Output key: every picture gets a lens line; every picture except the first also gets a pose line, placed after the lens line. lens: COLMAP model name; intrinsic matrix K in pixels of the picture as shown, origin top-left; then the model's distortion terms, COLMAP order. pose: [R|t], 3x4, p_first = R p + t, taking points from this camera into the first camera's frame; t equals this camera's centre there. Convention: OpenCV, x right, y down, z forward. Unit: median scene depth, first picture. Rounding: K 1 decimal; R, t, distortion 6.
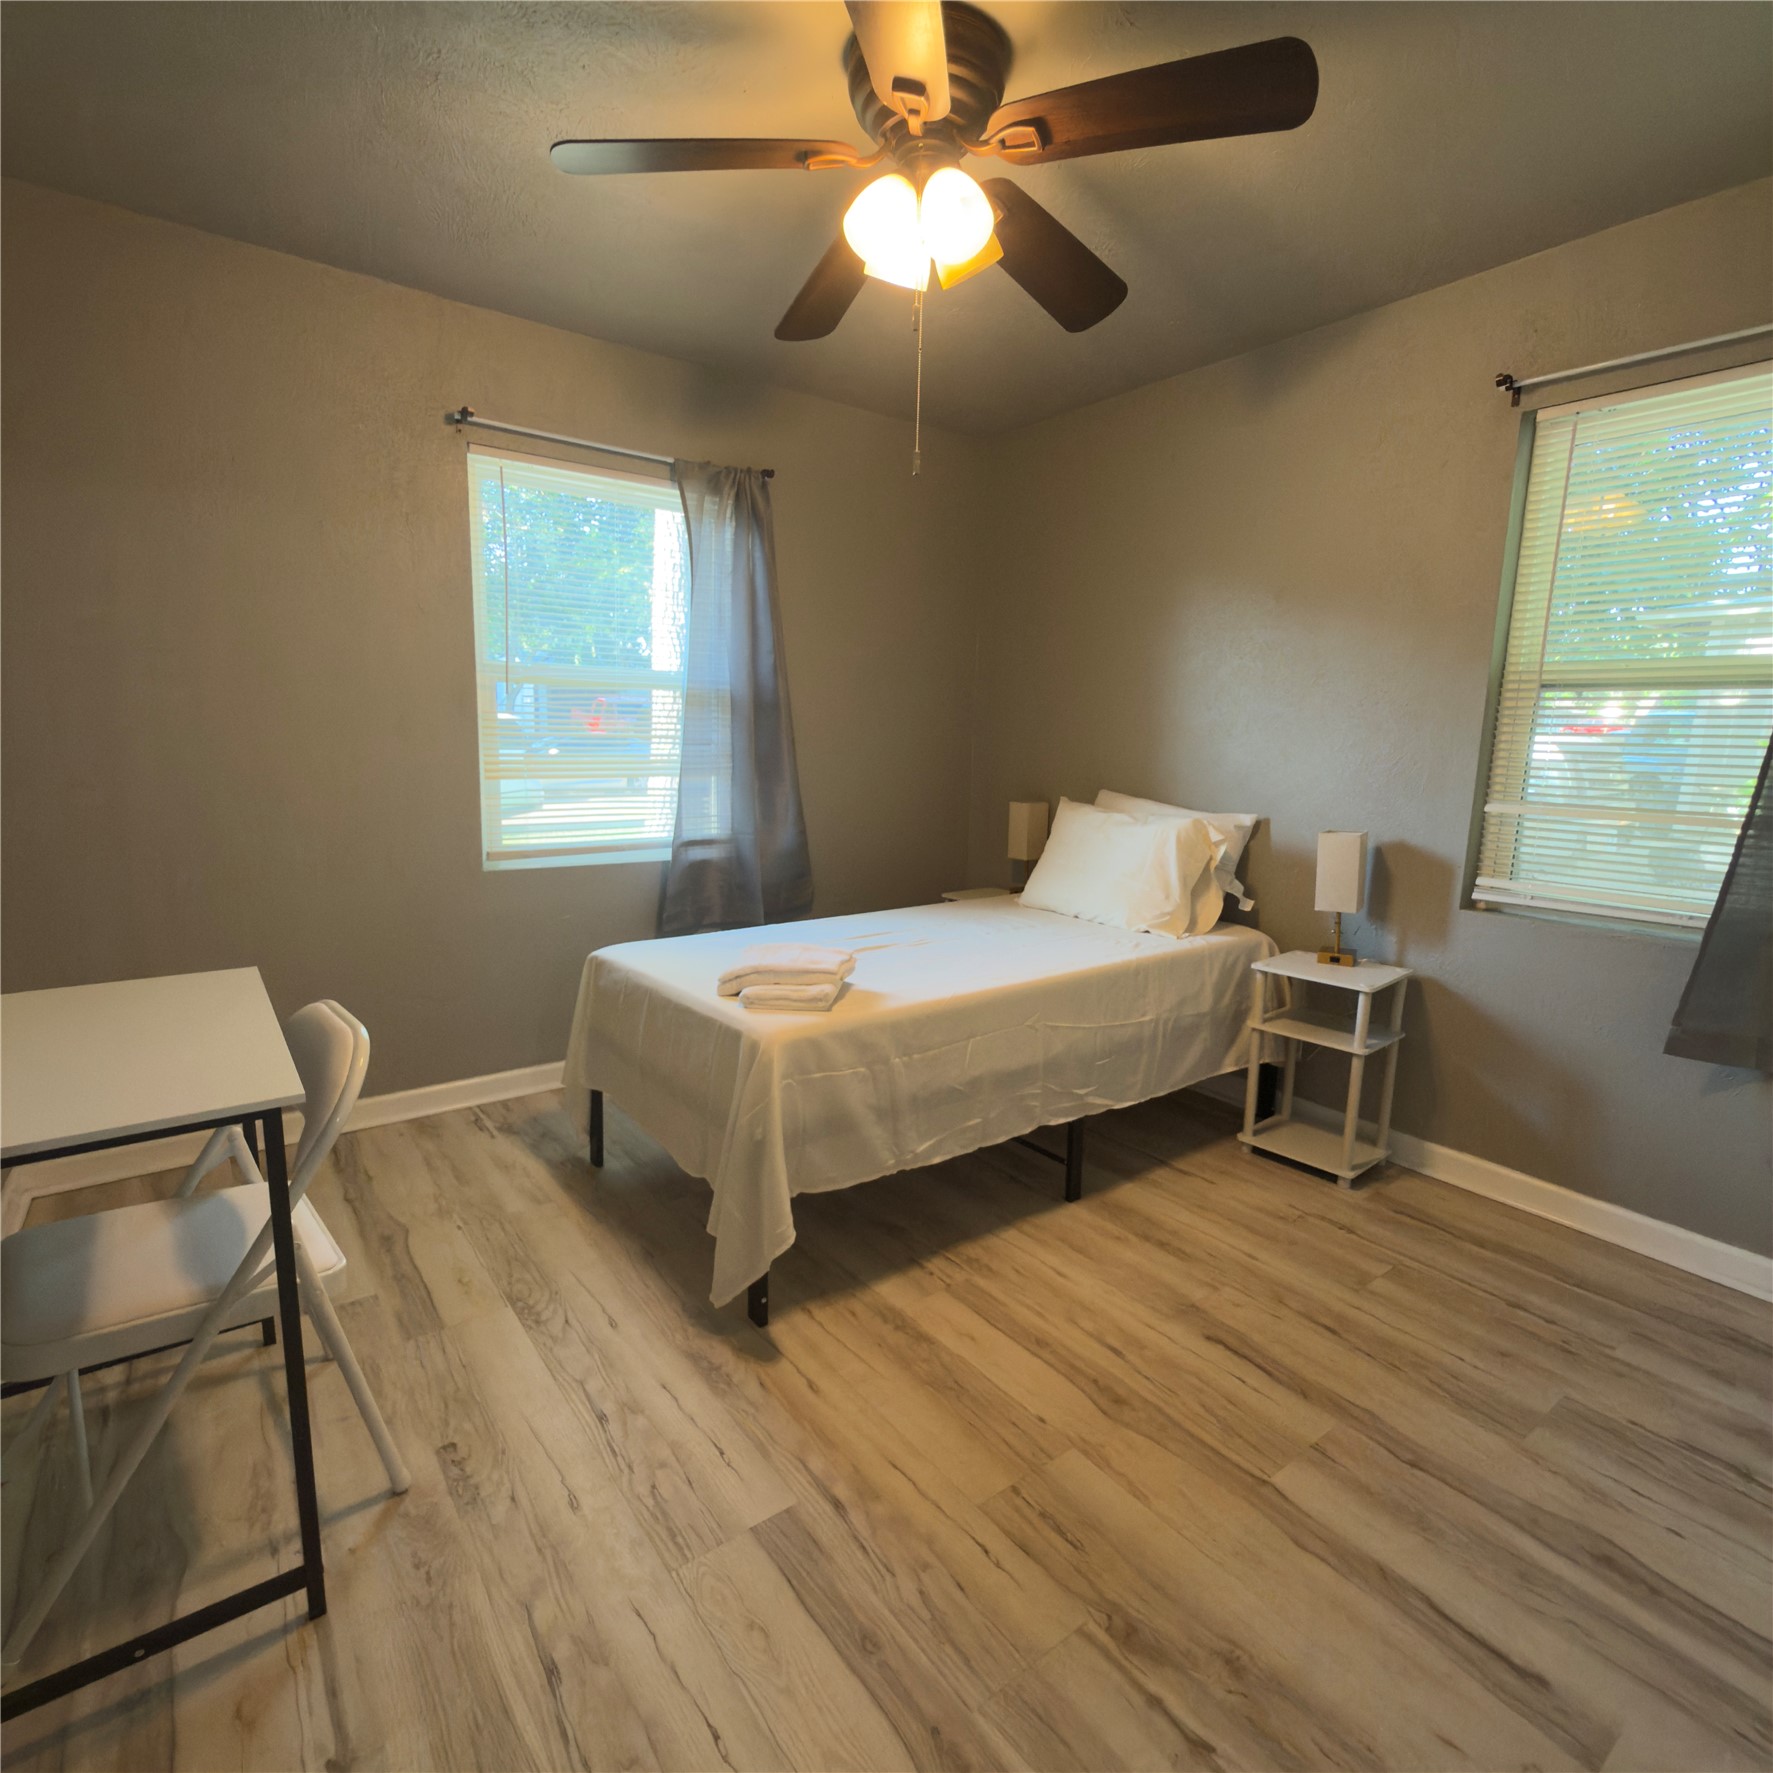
lens RADIAL K [[945.1, 0, 889.9], [0, 945.1, 899.0], [0, 0, 1]] dist [0.002696, -0.001390]
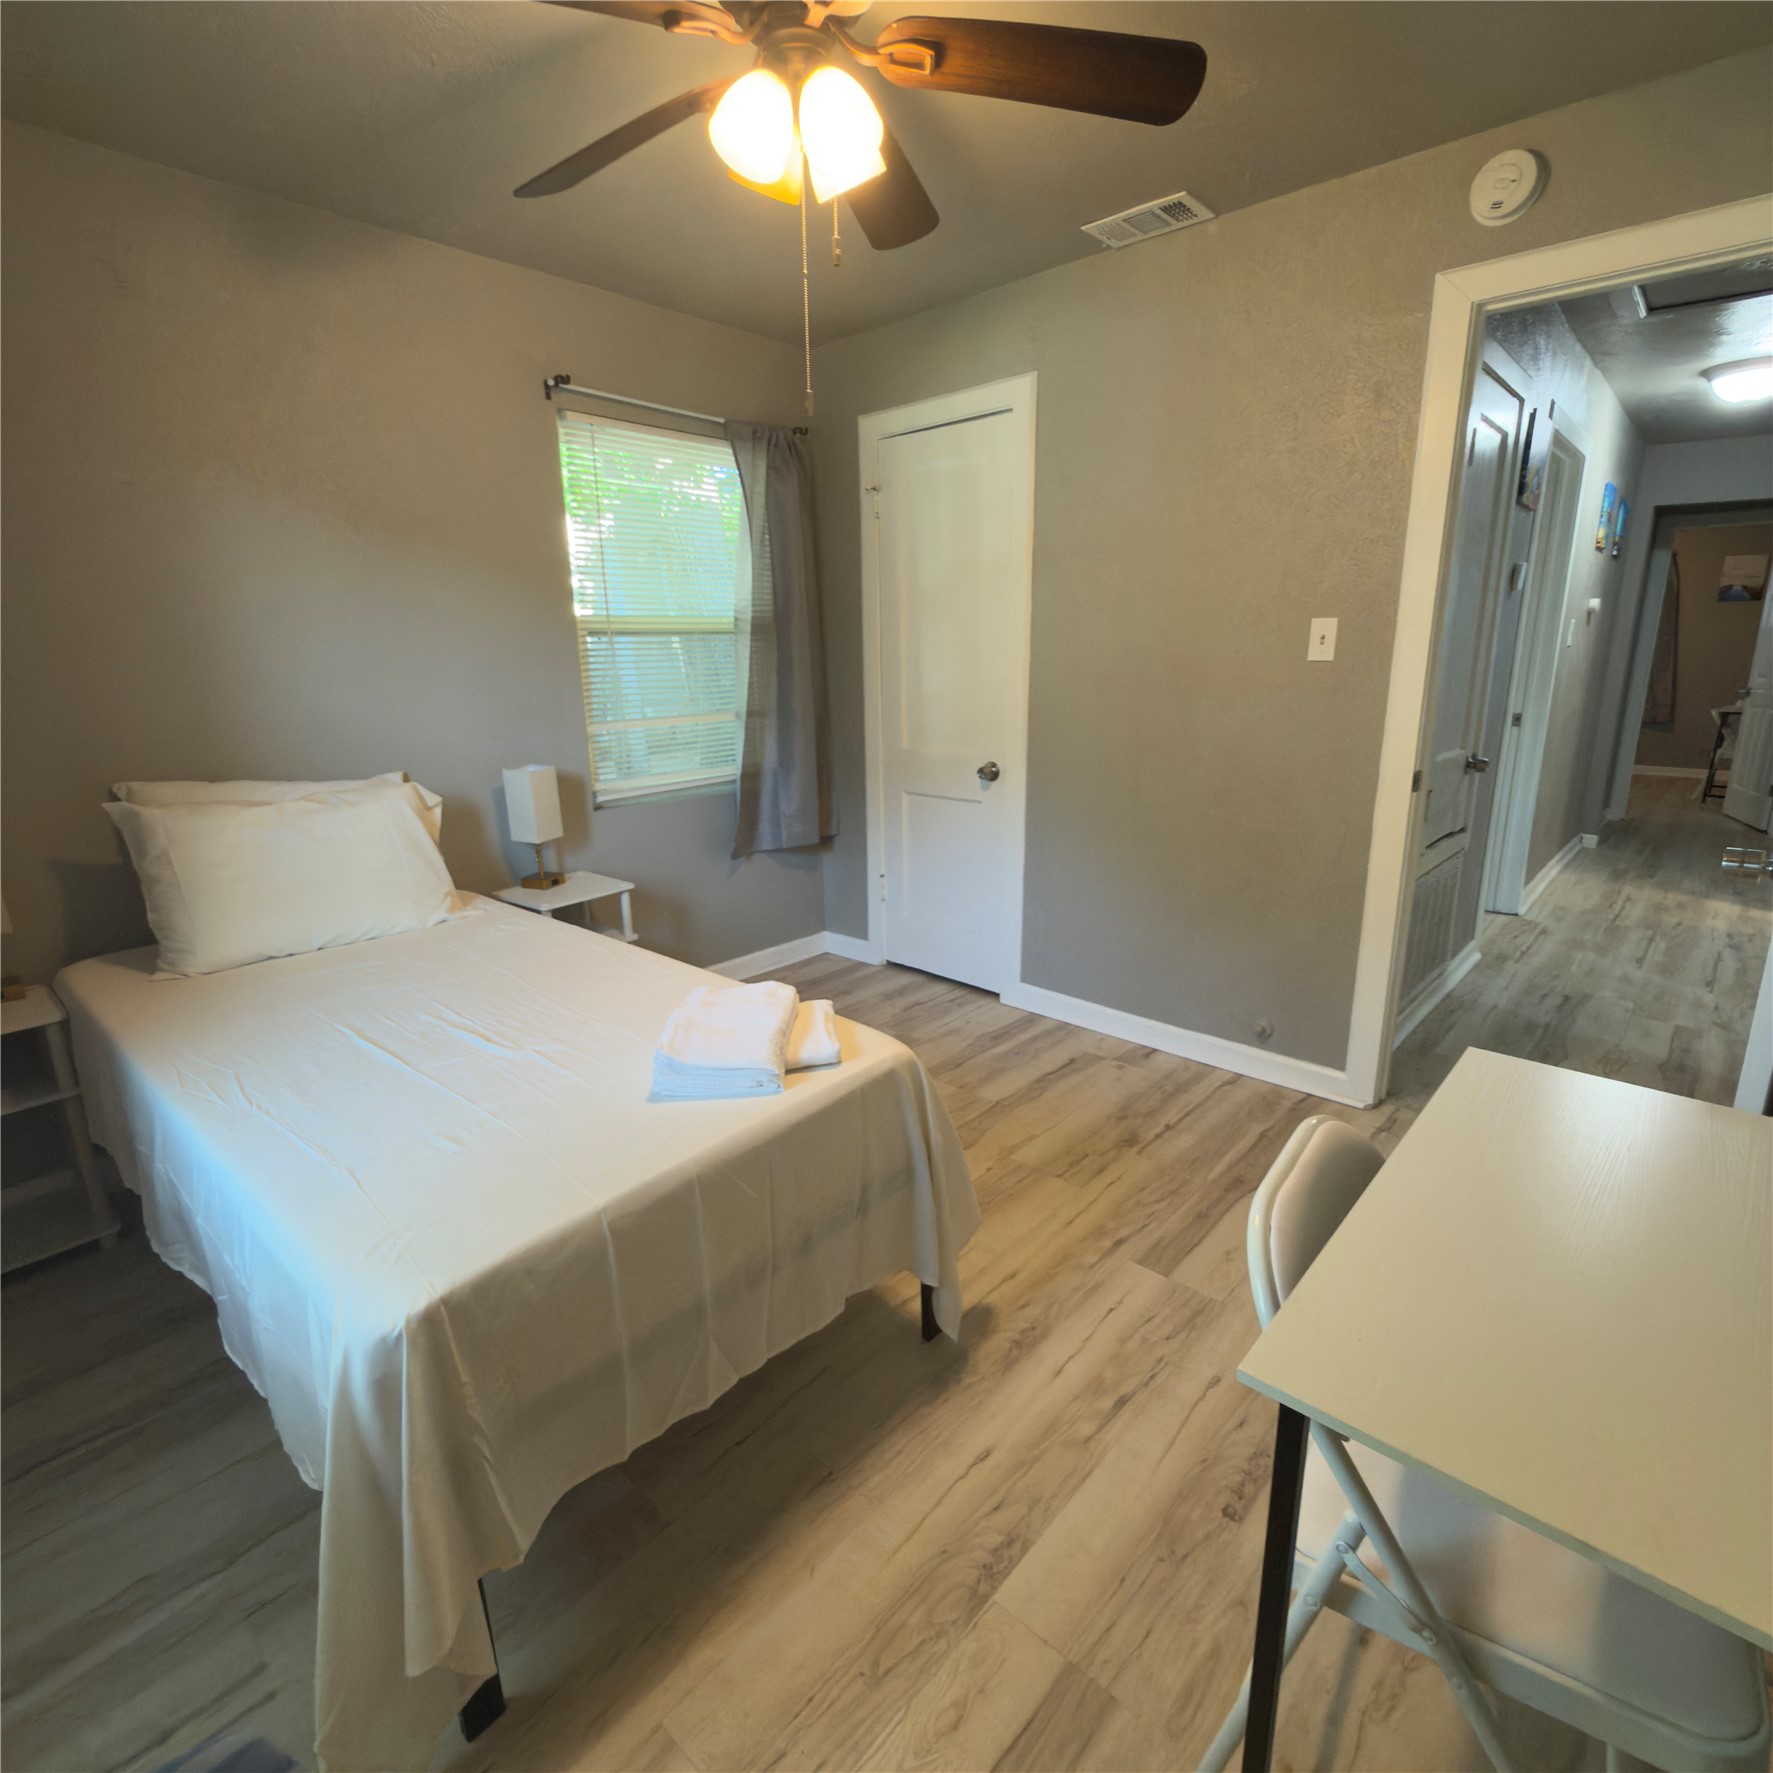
lens RADIAL K [[945.1, 0, 889.1], [0, 945.1, 876.1], [0, 0, 1]] dist [0.002696, -0.001390]
pose [[-0.189689, -0.254440, 0.948303, -0.879472], [0.171458, 0.942414, 0.287156, -0.256270], [-0.966758, 0.217065, -0.135140, 1.030112]]
